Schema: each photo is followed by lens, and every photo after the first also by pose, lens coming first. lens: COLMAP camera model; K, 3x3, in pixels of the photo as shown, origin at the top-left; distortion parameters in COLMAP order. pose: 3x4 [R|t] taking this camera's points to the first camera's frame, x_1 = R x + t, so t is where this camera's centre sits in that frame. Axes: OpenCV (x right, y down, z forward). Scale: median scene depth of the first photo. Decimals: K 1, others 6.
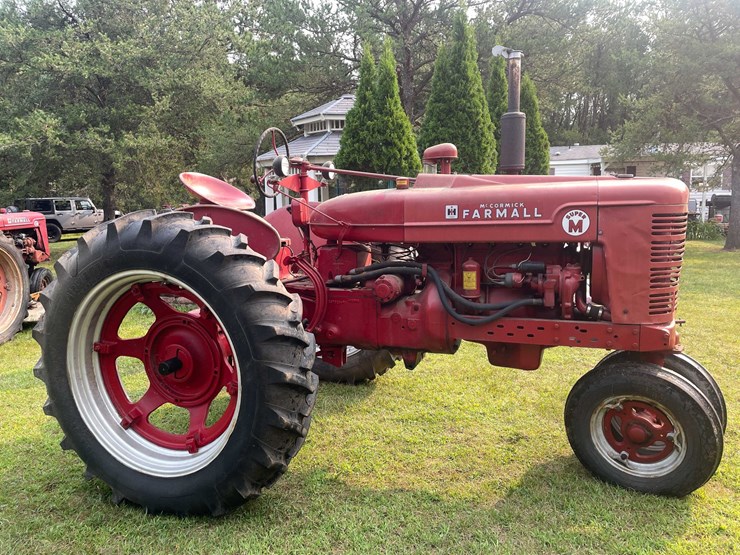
lens RADIAL K [[558.6, 0, 369.1], [0, 558.6, 275.6], [0, 0, 1]] dist [0.081432, -0.107425]
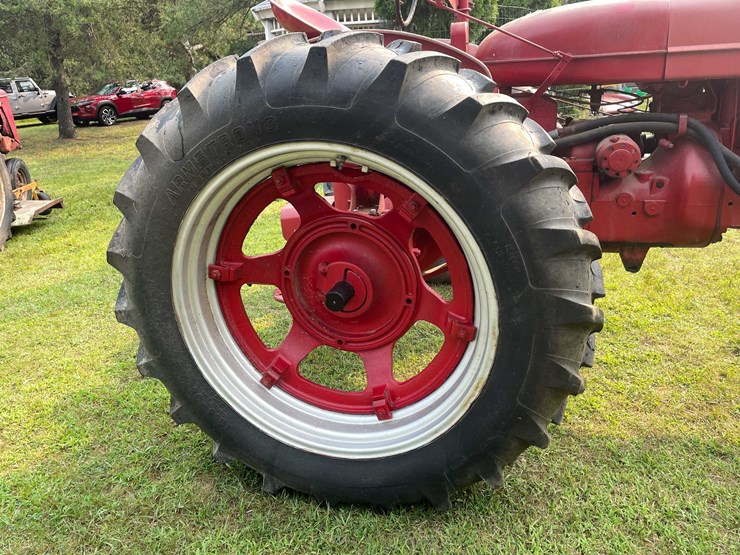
lens RADIAL K [[558.6, 0, 369.1], [0, 558.6, 275.6], [0, 0, 1]] dist [0.081432, -0.107425]
pose [[0.996524, -0.061818, 0.055845, -0.343487], [0.048513, 0.975577, 0.214232, 0.002655], [-0.067725, -0.210778, 0.975185, 0.371148]]
